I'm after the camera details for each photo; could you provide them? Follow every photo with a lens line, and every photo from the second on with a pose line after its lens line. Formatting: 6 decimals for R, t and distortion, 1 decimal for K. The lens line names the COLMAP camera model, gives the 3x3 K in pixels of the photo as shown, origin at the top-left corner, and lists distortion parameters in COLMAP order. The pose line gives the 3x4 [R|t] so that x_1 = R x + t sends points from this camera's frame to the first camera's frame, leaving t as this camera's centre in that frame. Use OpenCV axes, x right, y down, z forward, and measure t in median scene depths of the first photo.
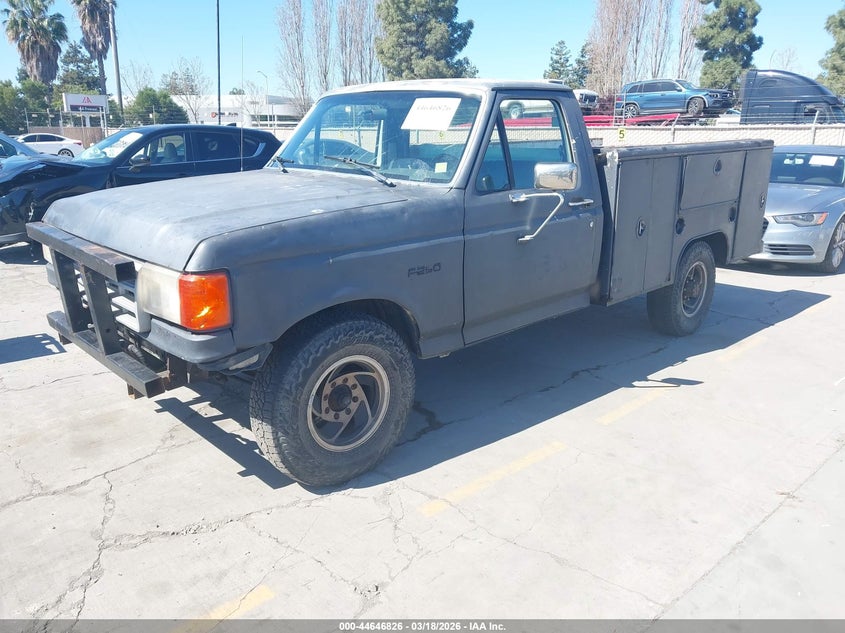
lens RADIAL K [[720.5, 0, 422.5], [0, 720.5, 316.5], [0, 0, 1]] dist [-0.001835, 0.001132]
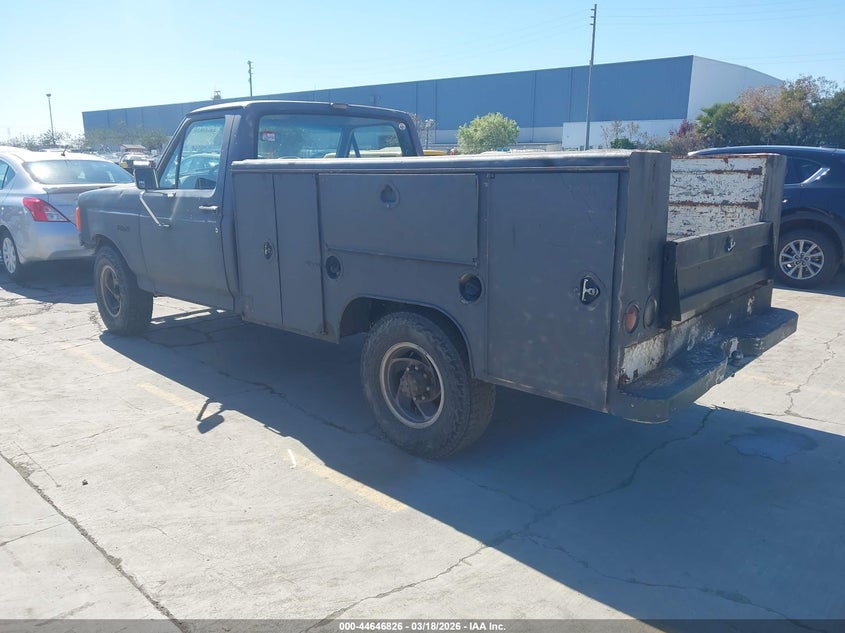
lens RADIAL K [[628.7, 0, 442.6], [0, 628.7, 315.4], [0, 0, 1]] dist [-0.003973, -0.003339]
pose [[0.096140, 0.239878, -0.966031, 1.056057], [-0.257517, 0.943478, 0.208650, -0.257803], [0.961479, 0.228710, 0.152479, 1.089055]]
